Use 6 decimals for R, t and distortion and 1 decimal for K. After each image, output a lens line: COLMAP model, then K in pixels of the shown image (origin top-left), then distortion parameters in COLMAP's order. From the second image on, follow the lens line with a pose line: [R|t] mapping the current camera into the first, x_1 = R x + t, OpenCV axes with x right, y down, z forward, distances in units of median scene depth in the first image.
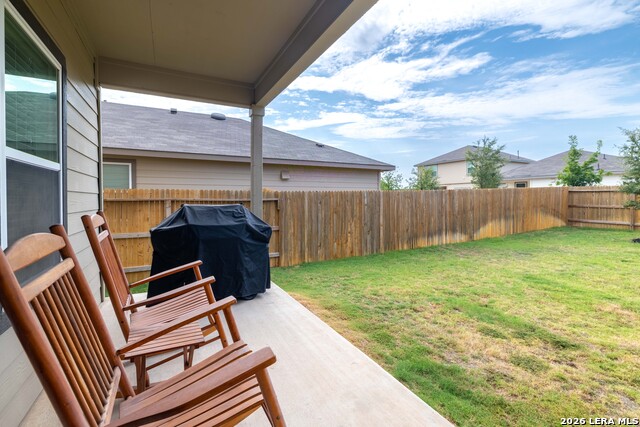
lens RADIAL K [[283.2, 0, 316.6], [0, 283.2, 206.6], [0, 0, 1]] dist [-0.000422, -0.000059]
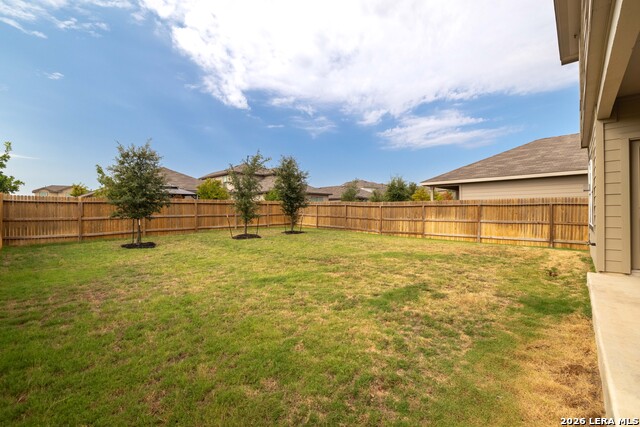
lens RADIAL K [[283.2, 0, 316.6], [0, 283.2, 206.6], [0, 0, 1]] dist [-0.000422, -0.000059]
pose [[-0.338319, 0.007152, 0.941004, -0.135440], [0.029021, 0.999575, 0.002837, -0.018689], [-0.940584, 0.028269, -0.338382, 0.494904]]
